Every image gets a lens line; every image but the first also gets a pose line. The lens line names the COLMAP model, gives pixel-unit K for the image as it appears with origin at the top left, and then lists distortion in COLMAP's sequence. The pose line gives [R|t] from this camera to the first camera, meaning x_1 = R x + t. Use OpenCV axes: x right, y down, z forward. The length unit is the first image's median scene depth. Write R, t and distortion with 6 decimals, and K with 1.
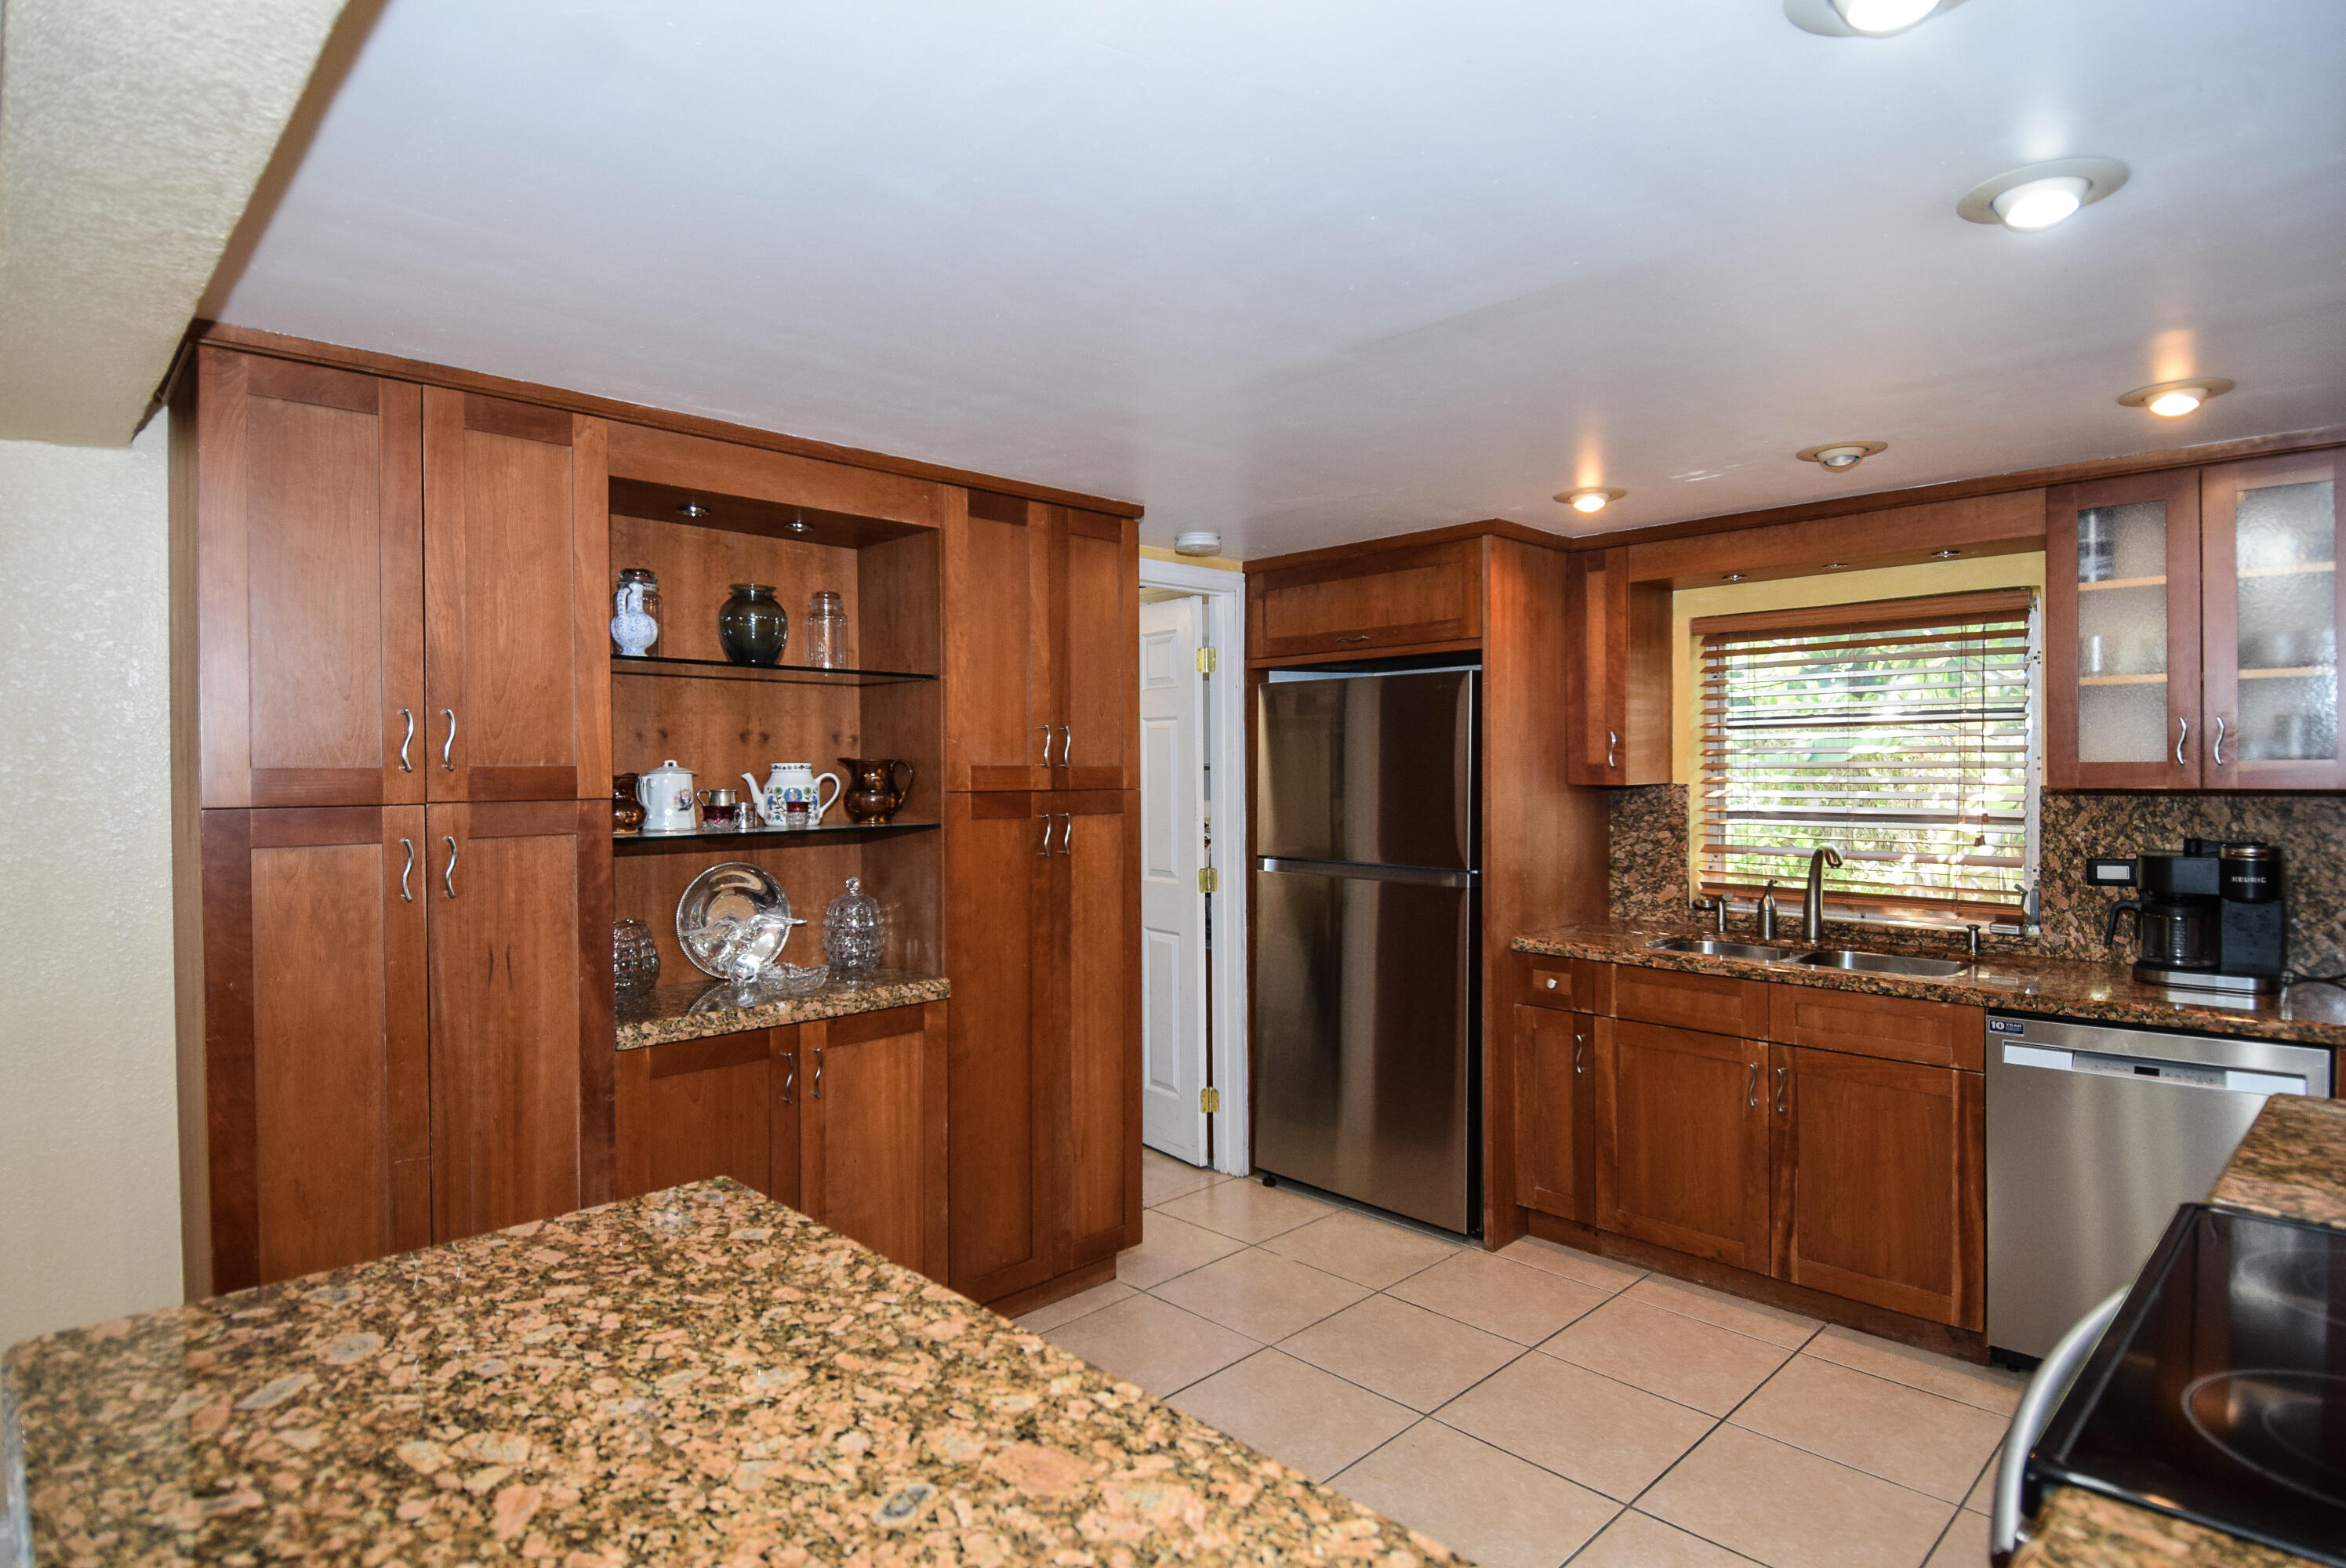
lens RADIAL K [[1224.6, 0, 1164.3], [0, 1224.6, 783.5], [0, 0, 1]] dist [0.048372, -0.052654]
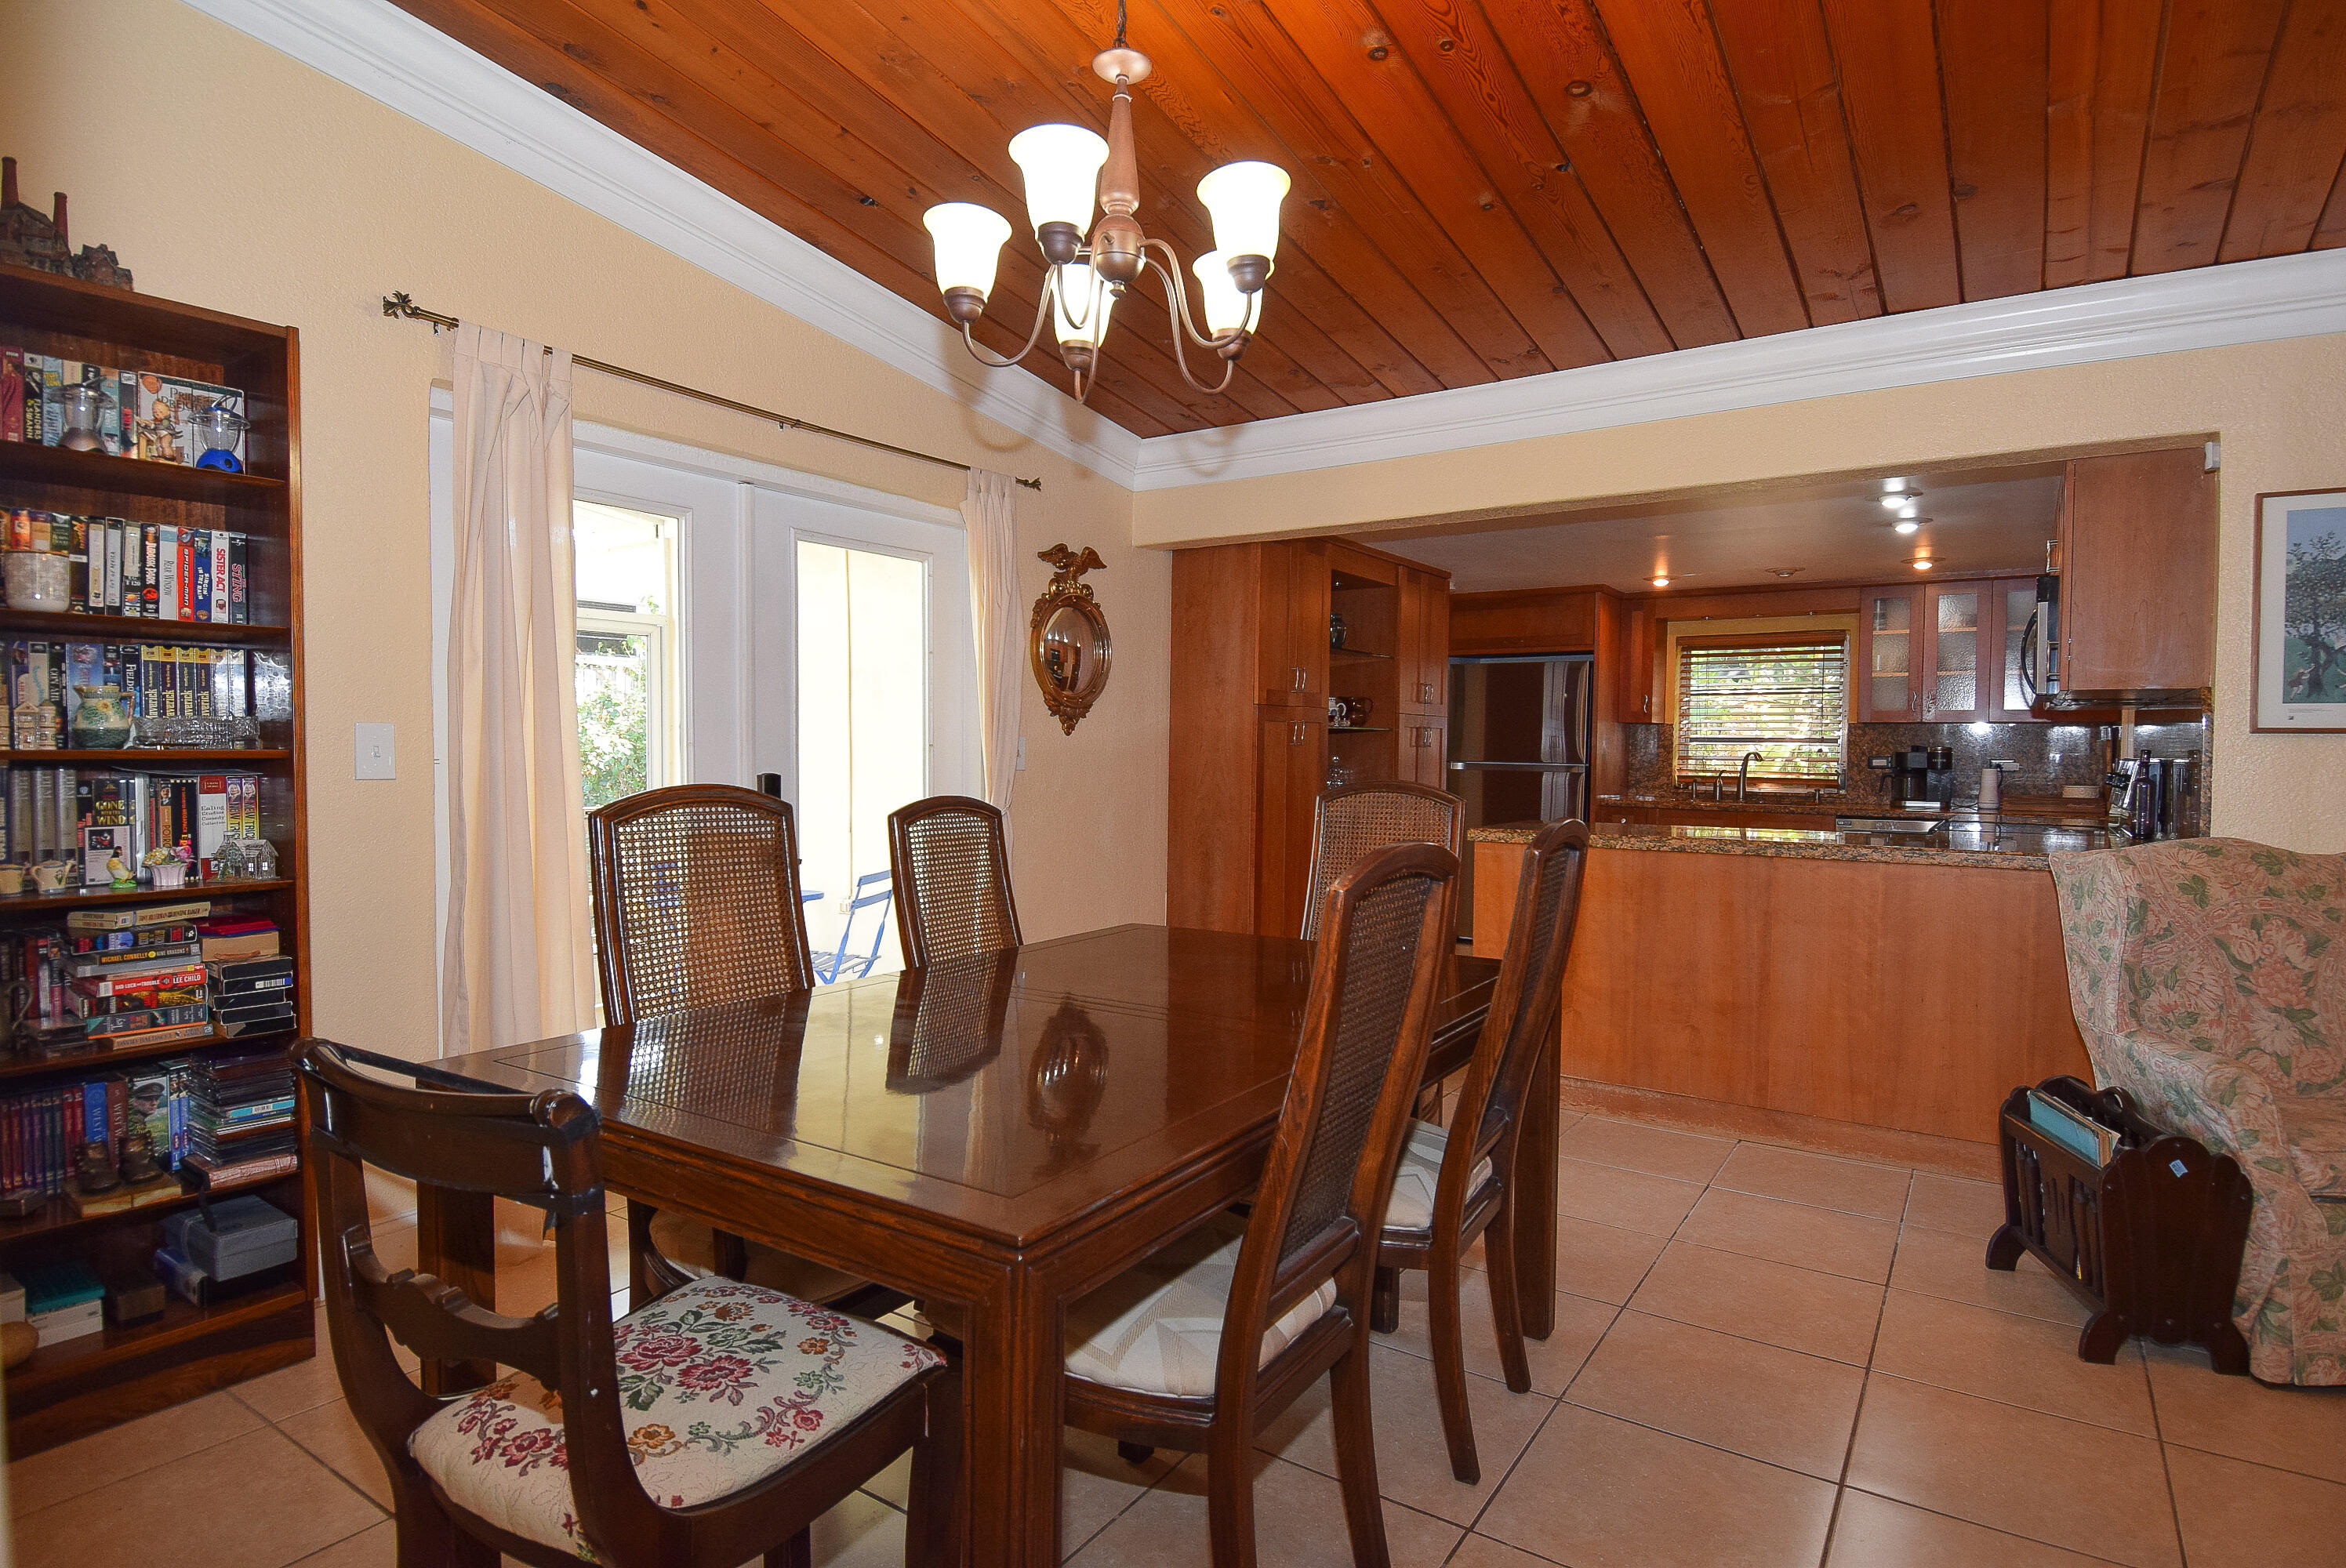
lens RADIAL K [[1224.6, 0, 1164.3], [0, 1224.6, 783.5], [0, 0, 1]] dist [0.048372, -0.052654]
pose [[0.978762, 0.010130, 0.204750, -0.922329], [-0.014104, 0.999739, 0.017960, 0.087705], [-0.204514, -0.020467, 0.978650, -0.888699]]
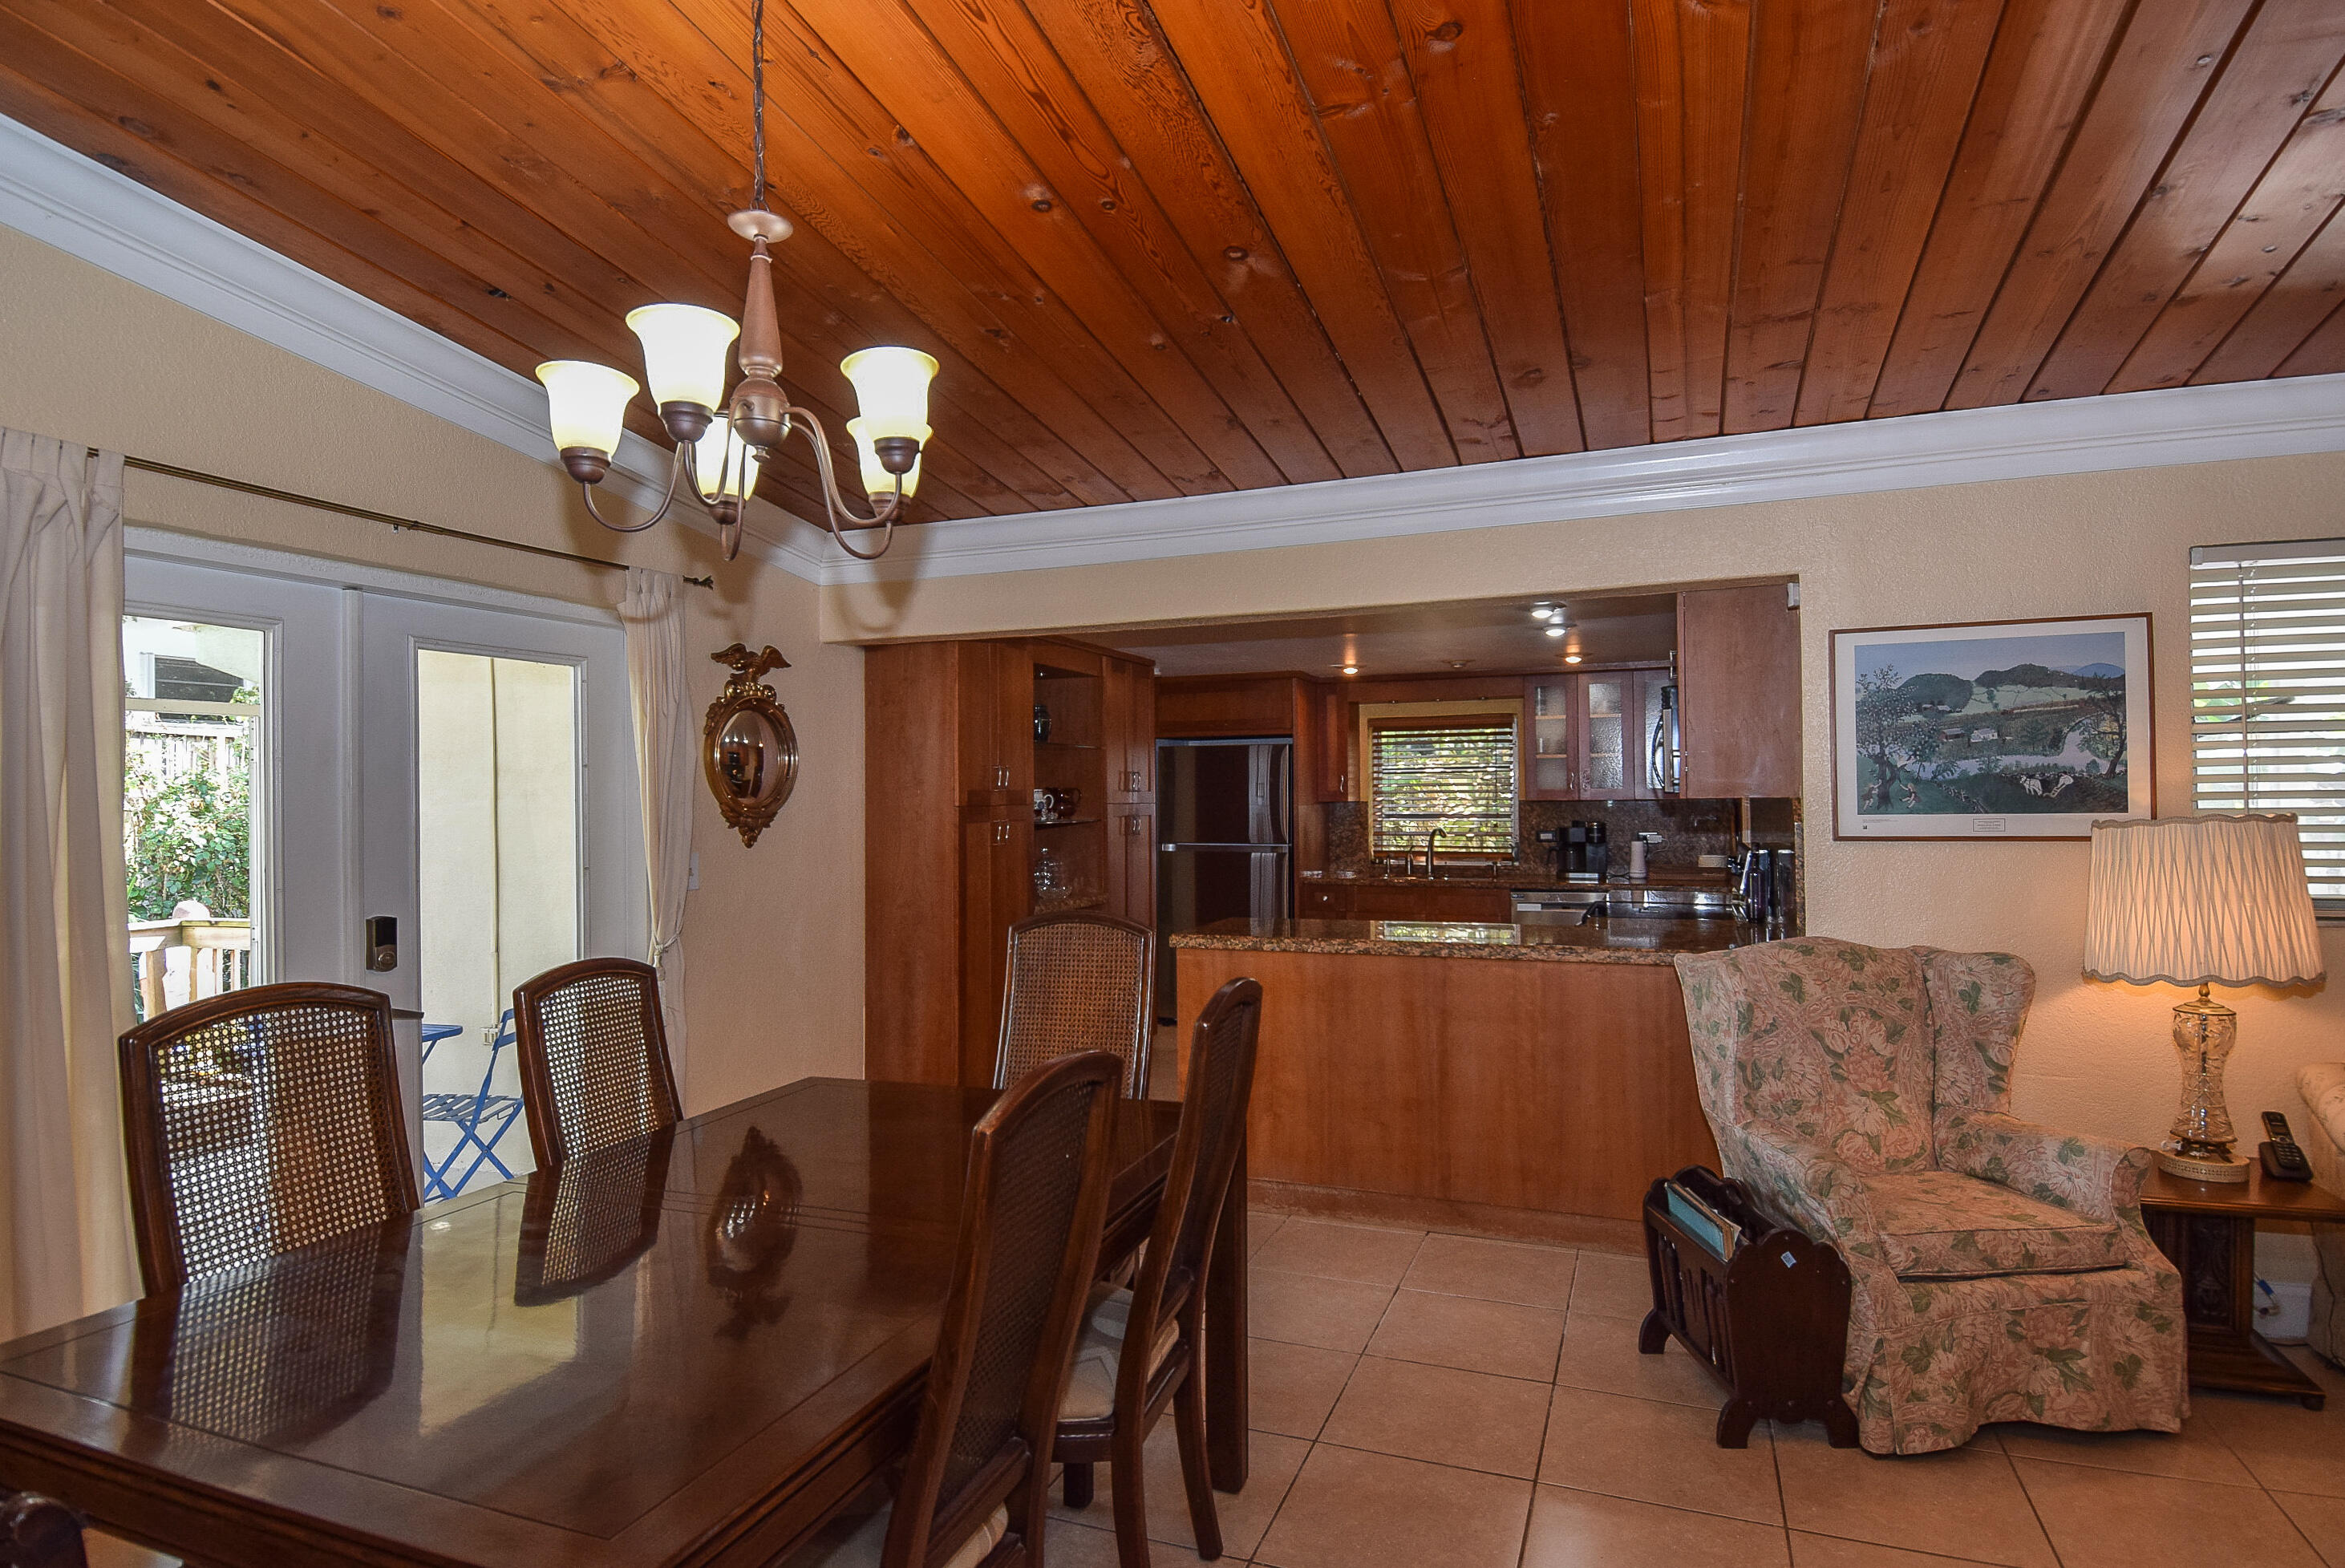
lens RADIAL K [[1255.6, 0, 1162.8], [0, 1255.6, 784.4], [0, 0, 1]] dist [0.051017, -0.058334]
pose [[0.910847, 0.002367, 0.412738, -0.895585], [0.008828, 0.999643, -0.025215, 0.026838], [-0.412650, 0.026611, 0.910501, -0.895536]]
